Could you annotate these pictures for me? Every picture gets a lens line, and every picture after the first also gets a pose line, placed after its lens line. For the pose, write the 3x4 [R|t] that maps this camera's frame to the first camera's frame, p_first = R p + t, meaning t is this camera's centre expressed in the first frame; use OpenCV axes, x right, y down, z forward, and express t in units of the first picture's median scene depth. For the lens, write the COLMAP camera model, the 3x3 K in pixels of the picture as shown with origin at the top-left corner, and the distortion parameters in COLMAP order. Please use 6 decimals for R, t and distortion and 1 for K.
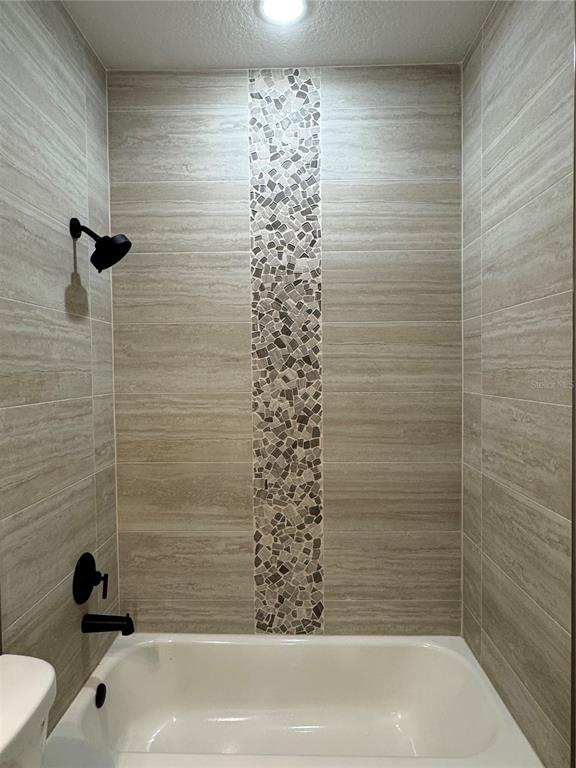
lens RADIAL K [[483.0, 0, 289.3], [0, 483.0, 383.8], [0, 0, 1]] dist [-0.005626, 0.003169]
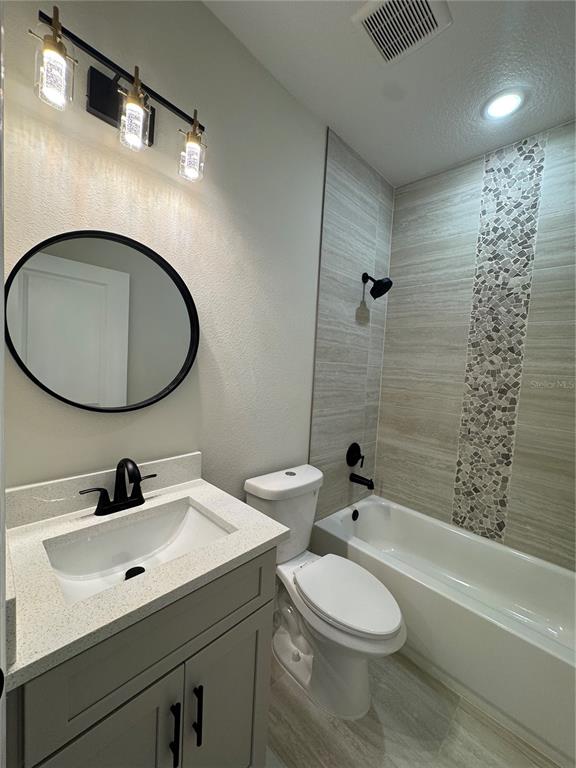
lens RADIAL K [[310.3, 0, 296.1], [0, 310.3, 387.4], [0, 0, 1]] dist [-0.004354, -0.000118]
pose [[0.727436, 0.095138, -0.679548, 0.207019], [-0.081193, 0.995318, 0.052431, 0.064343], [0.681355, 0.017034, 0.731755, -0.089182]]
